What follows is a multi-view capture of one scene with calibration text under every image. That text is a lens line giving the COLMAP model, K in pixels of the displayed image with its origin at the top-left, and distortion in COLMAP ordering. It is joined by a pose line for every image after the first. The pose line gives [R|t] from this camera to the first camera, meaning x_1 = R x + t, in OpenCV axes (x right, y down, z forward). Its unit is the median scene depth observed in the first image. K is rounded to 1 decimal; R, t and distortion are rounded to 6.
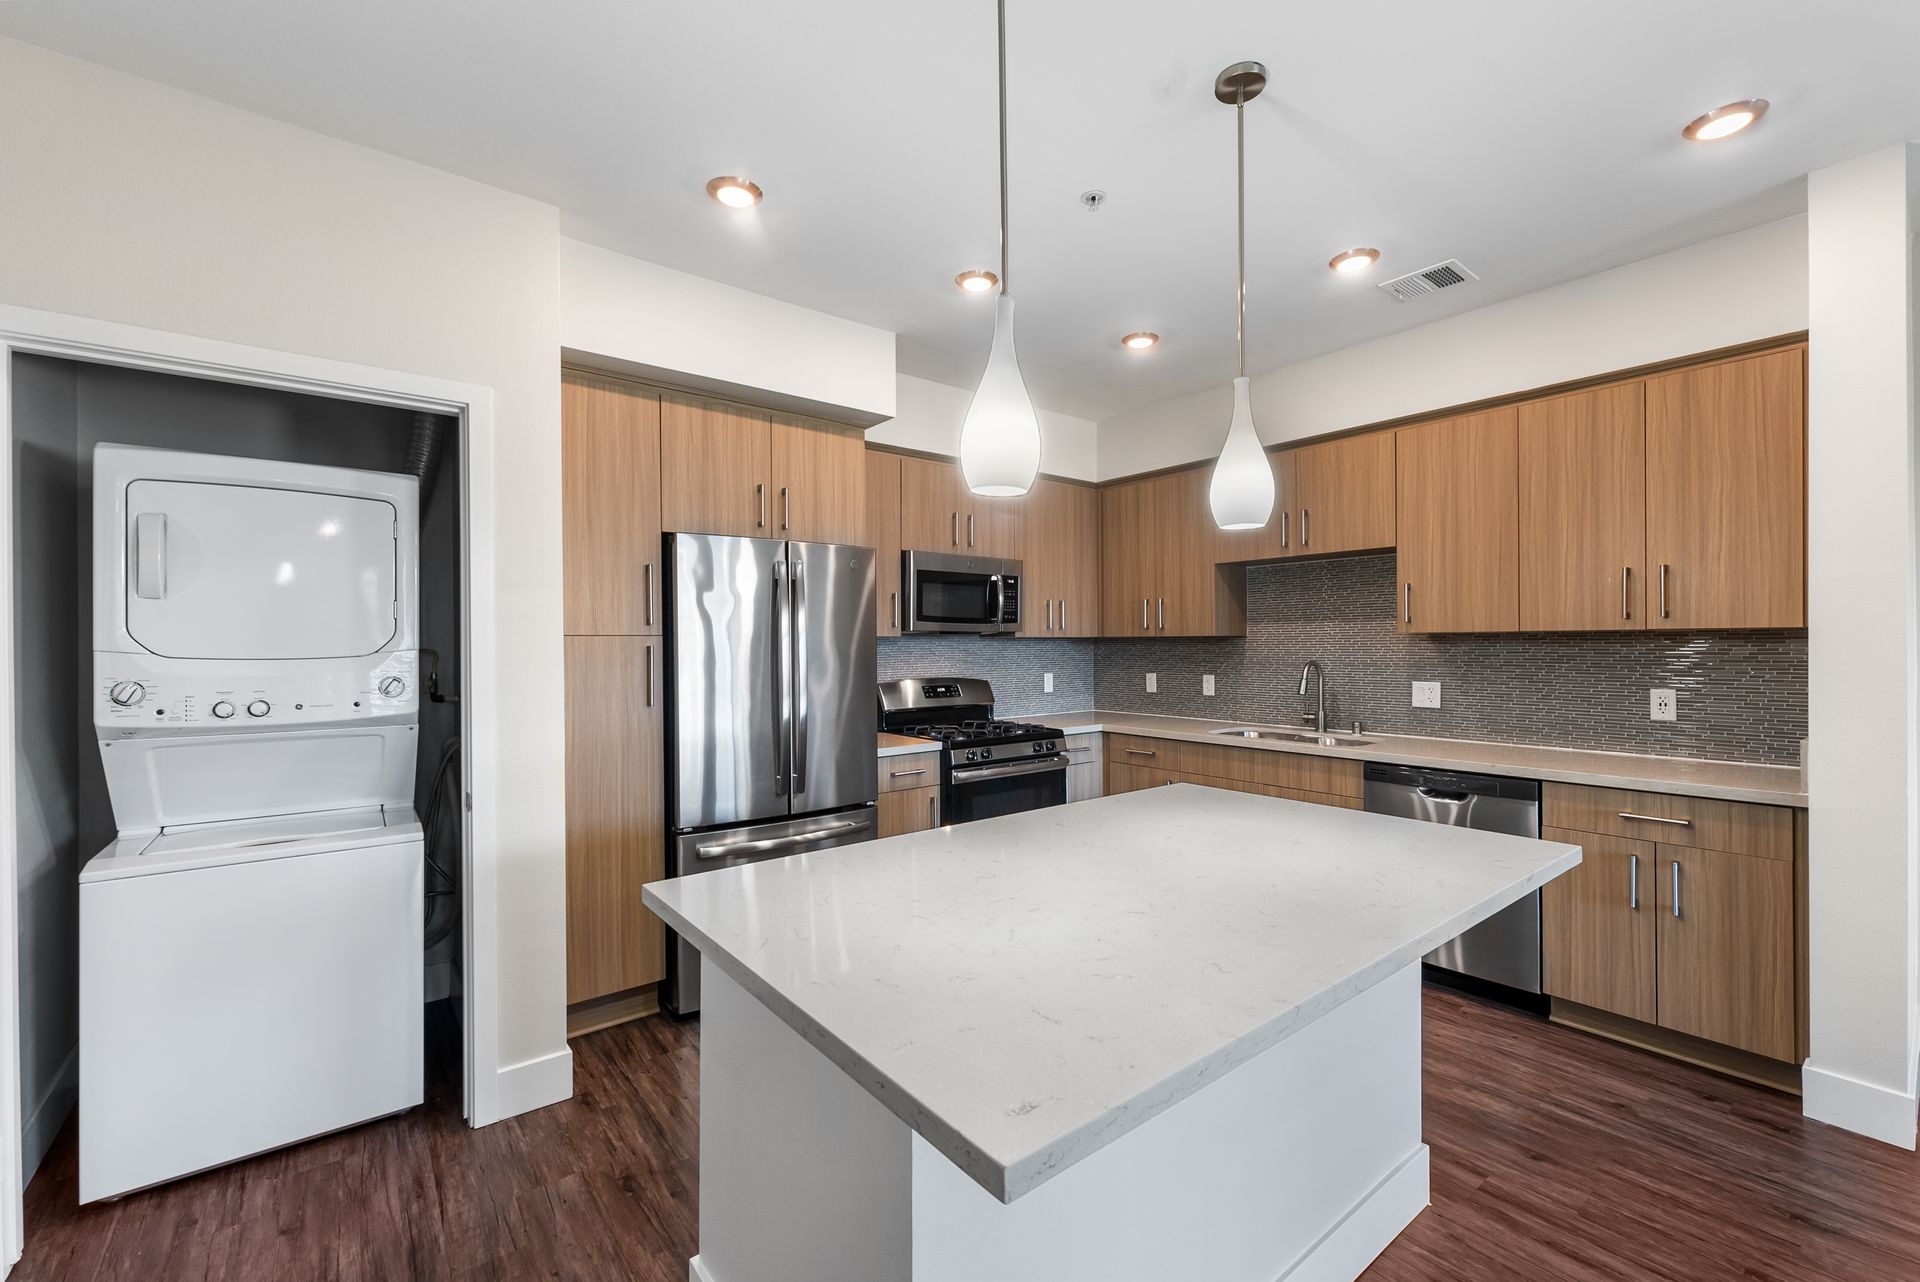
lens RADIAL K [[777.2, 0, 965.0], [0, 777.2, 648.3], [0, 0, 1]] dist [-0.001888, -0.000132]
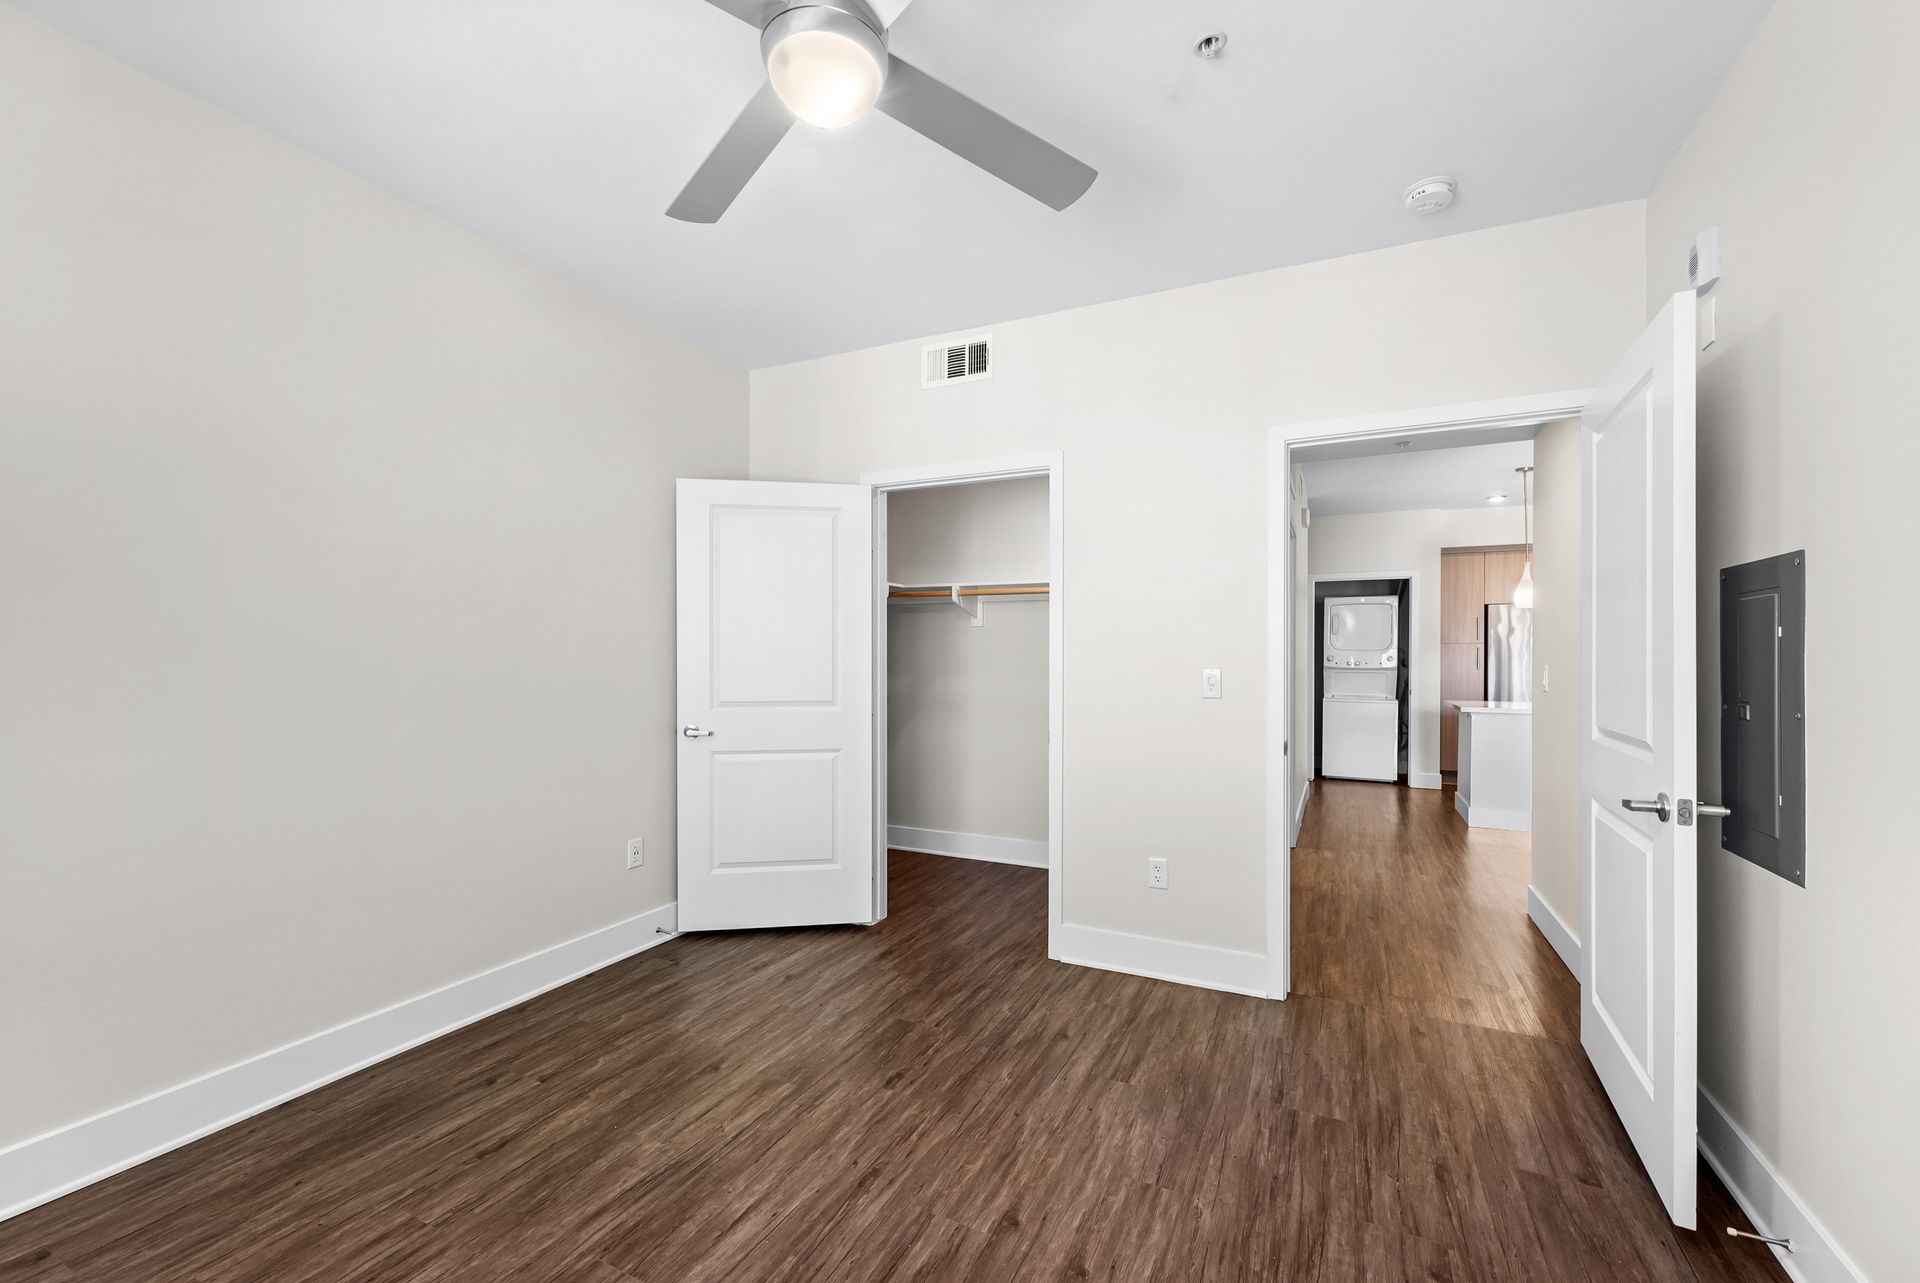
lens RADIAL K [[777.2, 0, 965.0], [0, 777.2, 648.8], [0, 0, 1]] dist [-0.001888, -0.000132]
pose [[0.442978, 0.005662, -0.896515, 1.503310], [-0.015048, 0.999886, -0.001121, 0.037670], [0.896406, 0.013988, 0.443013, -2.203003]]
